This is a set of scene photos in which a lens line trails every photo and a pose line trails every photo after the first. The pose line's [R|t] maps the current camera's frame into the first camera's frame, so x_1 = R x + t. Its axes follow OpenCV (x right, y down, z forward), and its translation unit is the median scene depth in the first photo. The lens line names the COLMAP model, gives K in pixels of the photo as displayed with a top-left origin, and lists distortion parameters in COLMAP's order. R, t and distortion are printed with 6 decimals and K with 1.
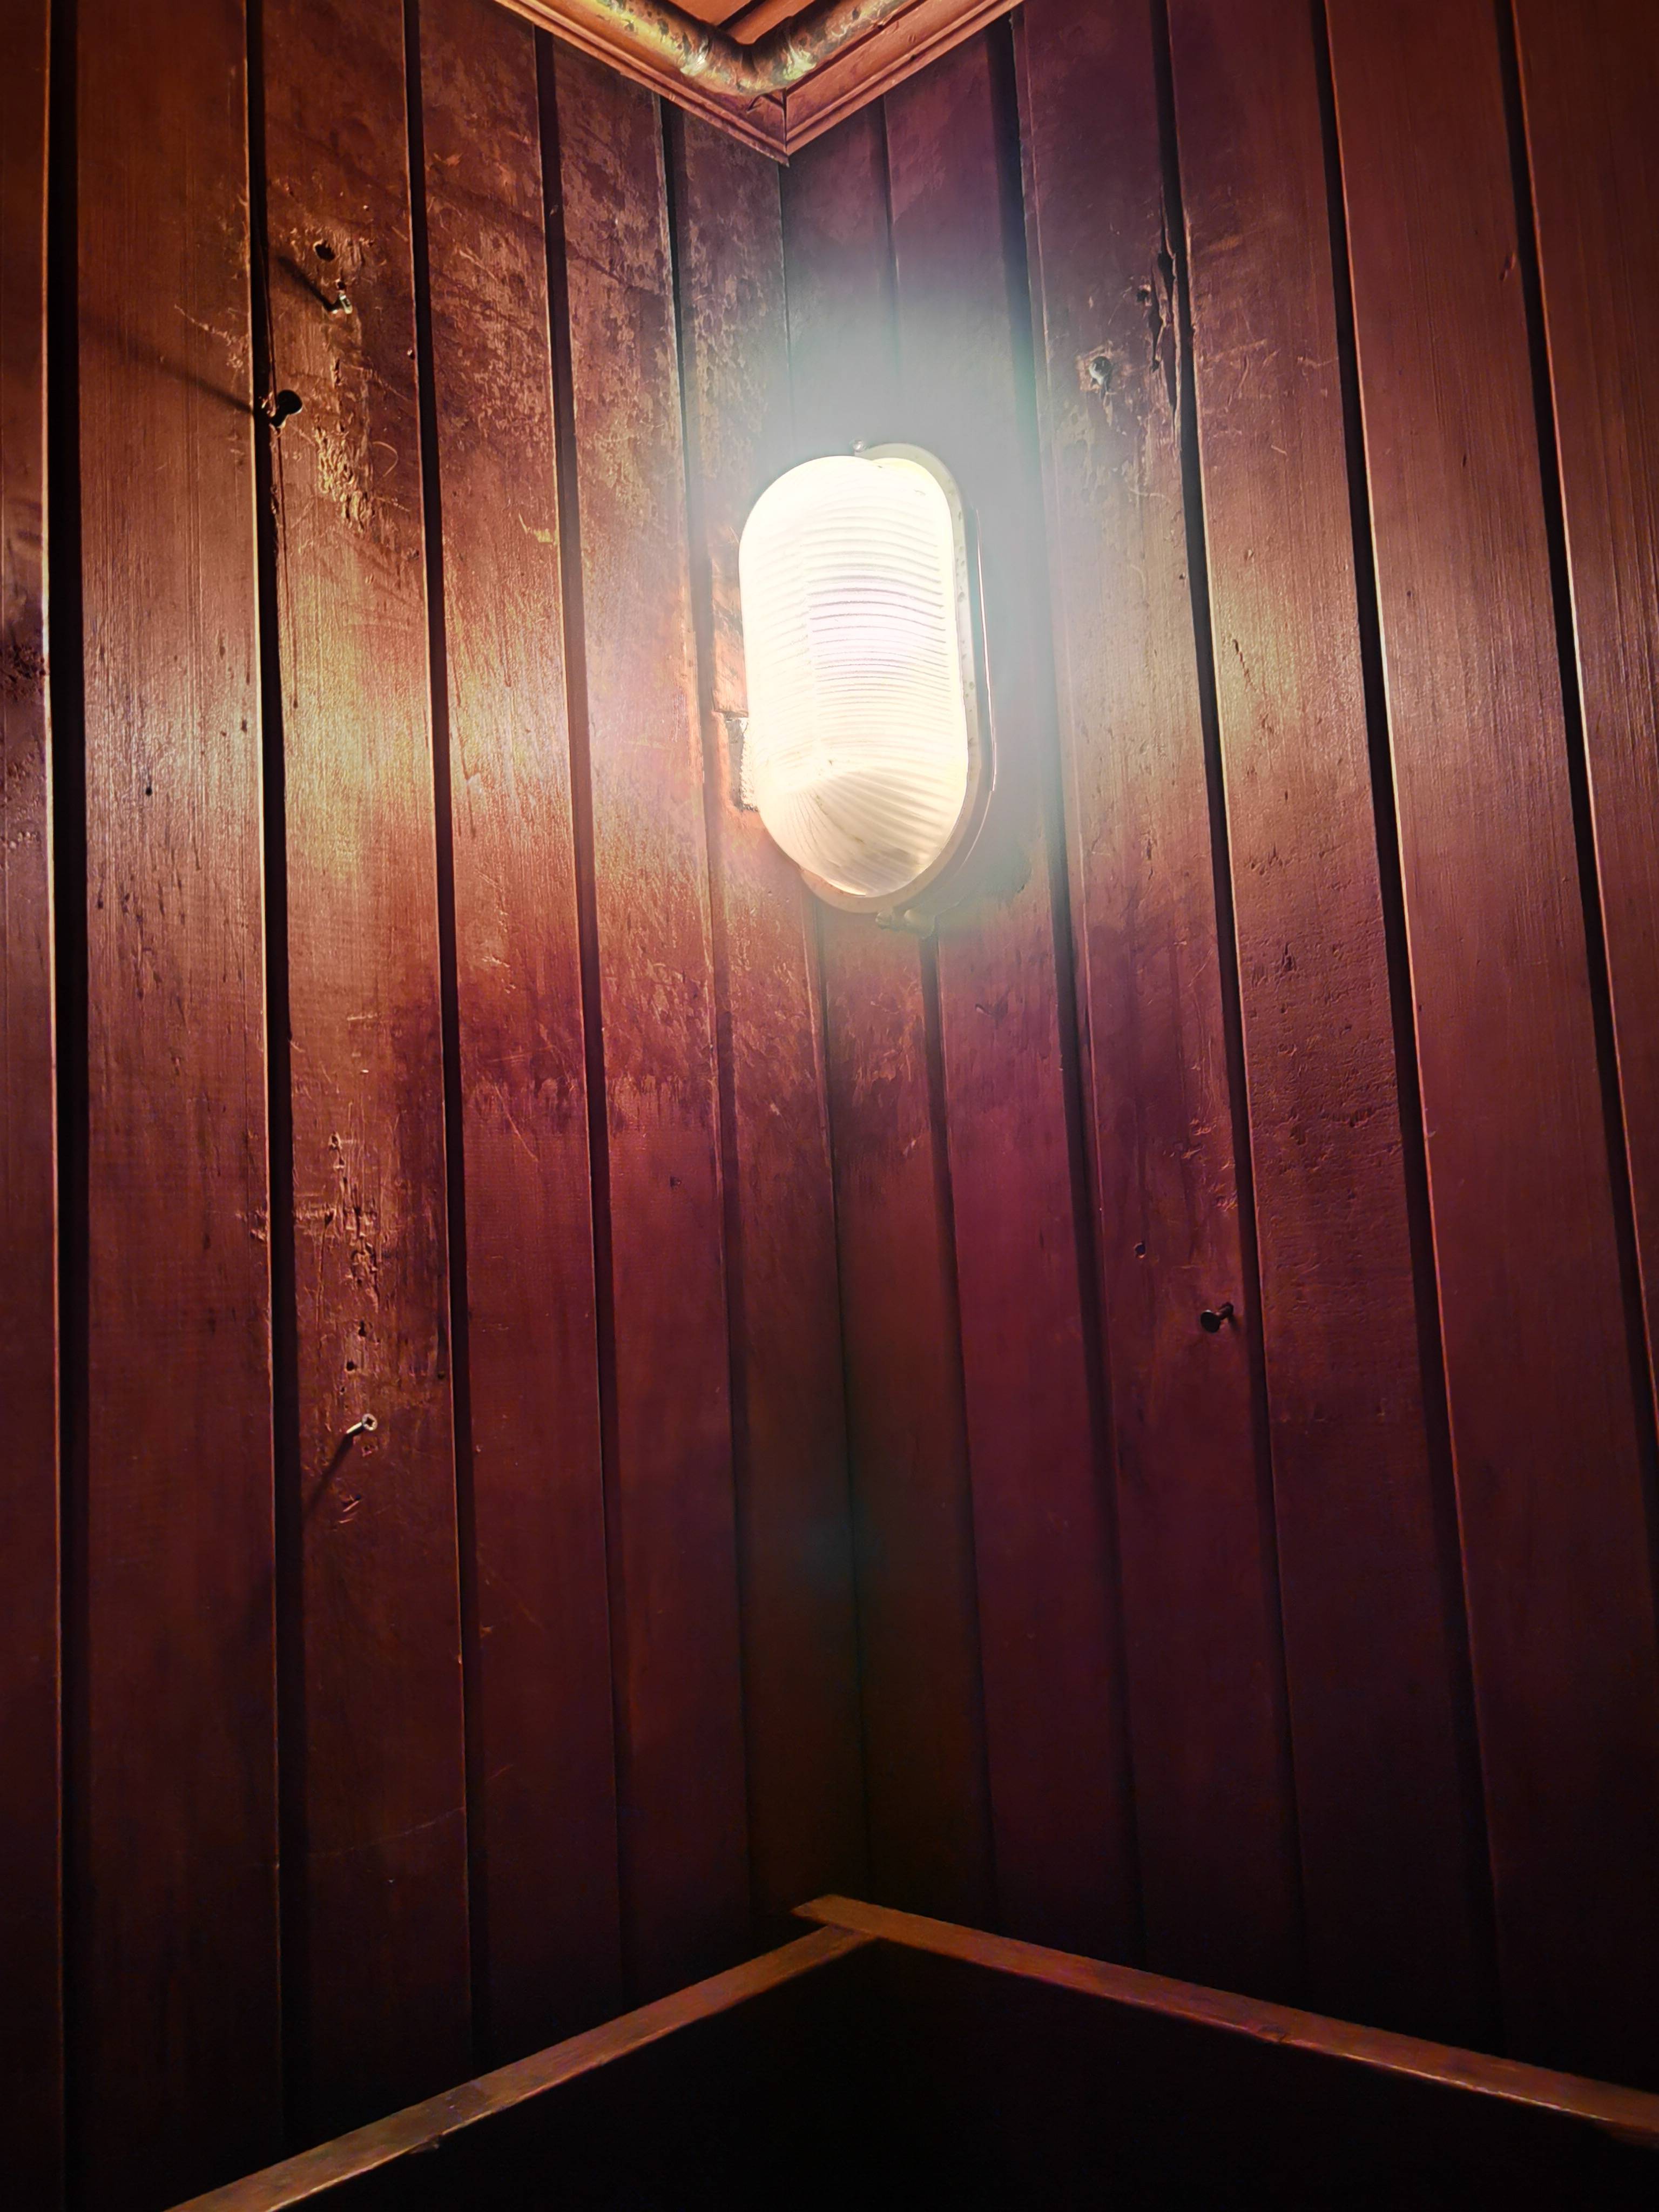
lens RADIAL K [[1903.6, 0, 840.2], [0, 1903.6, 1102.2], [0, 0, 1]] dist [0.003890, 0.005098]
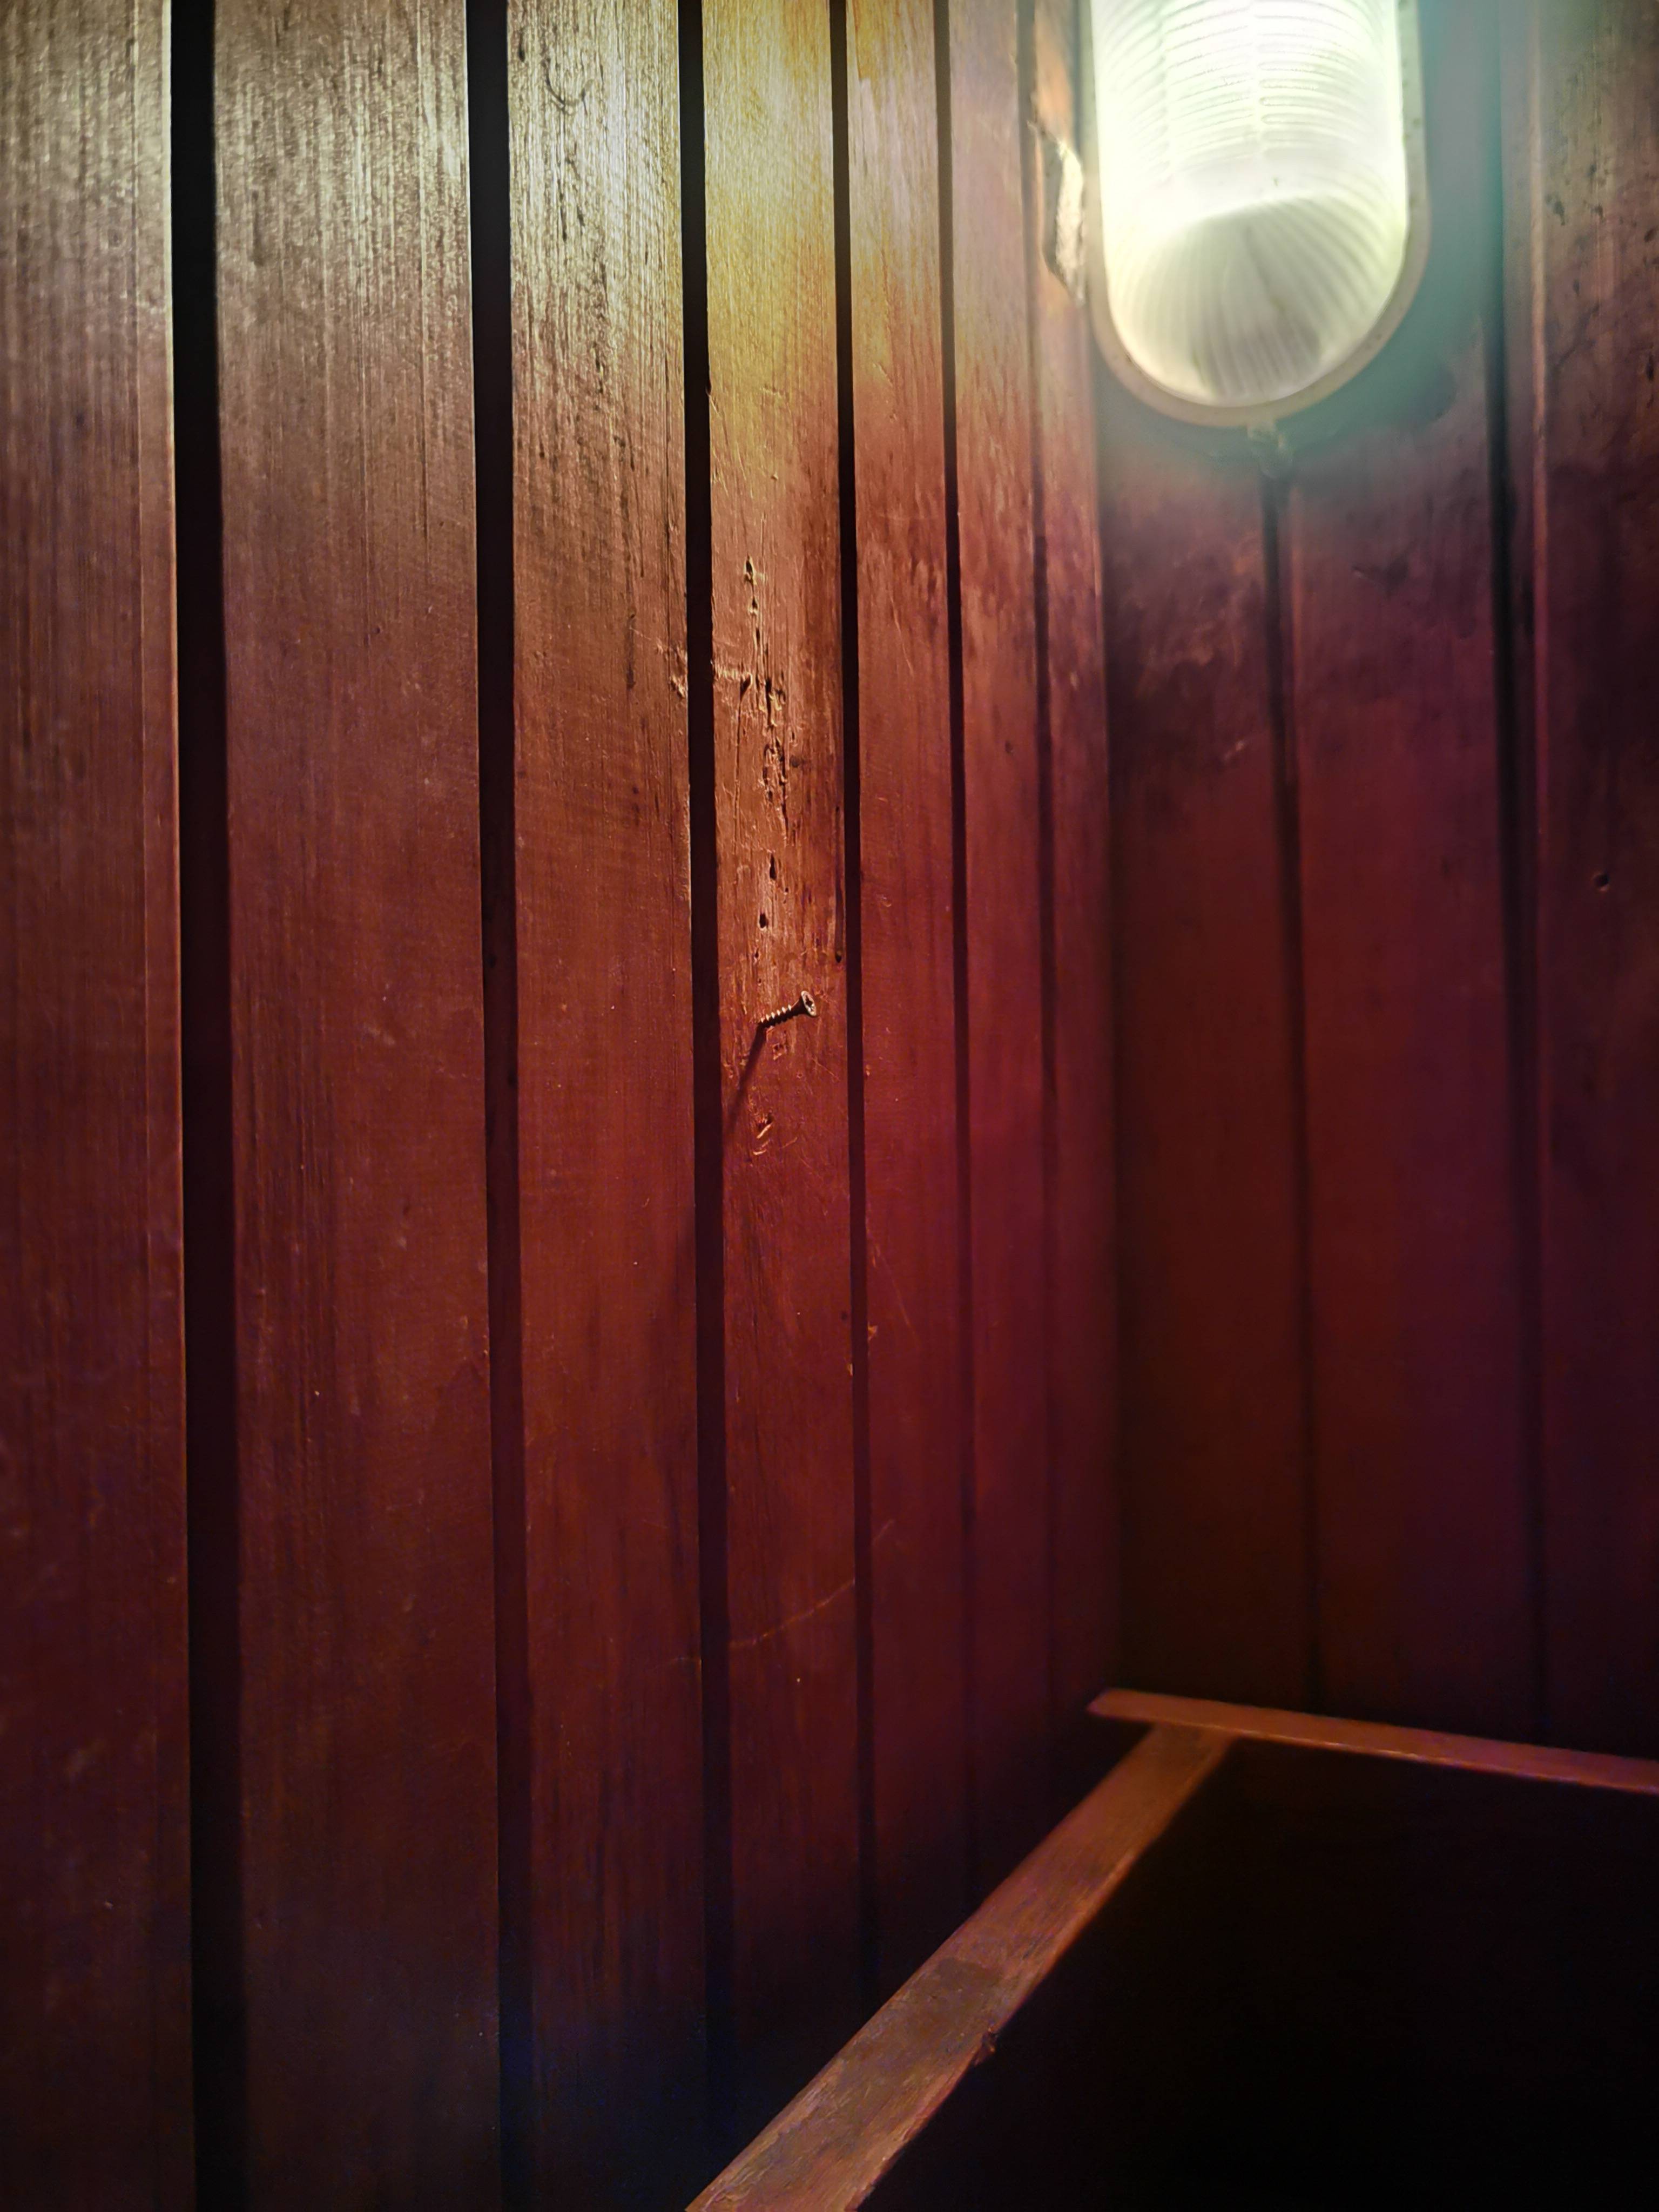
lens RADIAL K [[1903.6, 0, 823.0], [0, 1903.6, 1115.5], [0, 0, 1]] dist [0.003890, 0.005098]
pose [[0.953034, 0.045437, 0.299434, -0.381566], [-0.070444, 0.994823, 0.073250, 0.138706], [-0.294556, -0.090903, 0.951301, 0.329102]]
